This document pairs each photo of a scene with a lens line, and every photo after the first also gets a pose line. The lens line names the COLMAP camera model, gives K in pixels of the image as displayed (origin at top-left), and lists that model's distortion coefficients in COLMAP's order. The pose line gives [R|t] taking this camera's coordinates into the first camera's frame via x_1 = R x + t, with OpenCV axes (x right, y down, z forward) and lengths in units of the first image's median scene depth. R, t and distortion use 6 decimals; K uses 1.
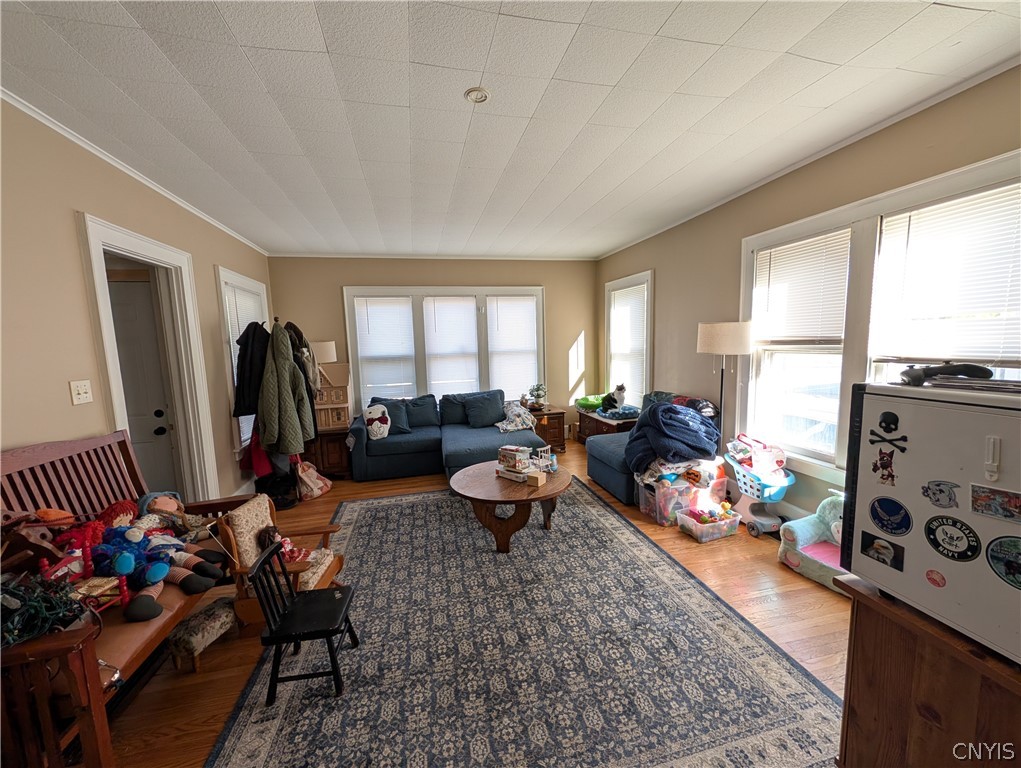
lens RADIAL K [[392.2, 0, 508.7], [0, 392.2, 386.3], [0, 0, 1]] dist [0.000207, 0.000561]
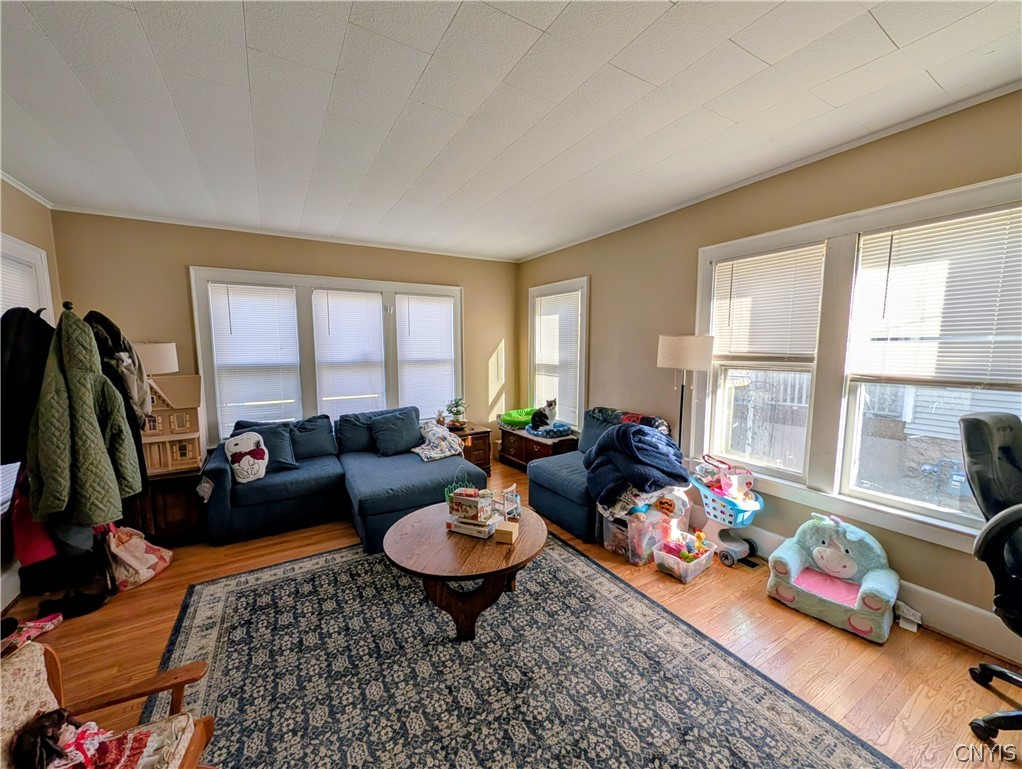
lens RADIAL K [[392.6, 0, 505.5], [0, 392.6, 386.1], [0, 0, 1]] dist [0.000207, 0.000561]
pose [[0.953803, -0.004554, 0.300397, -0.132146], [0.010061, 0.999808, -0.016788, -0.028633], [-0.300263, 0.019034, 0.953667, 0.223443]]
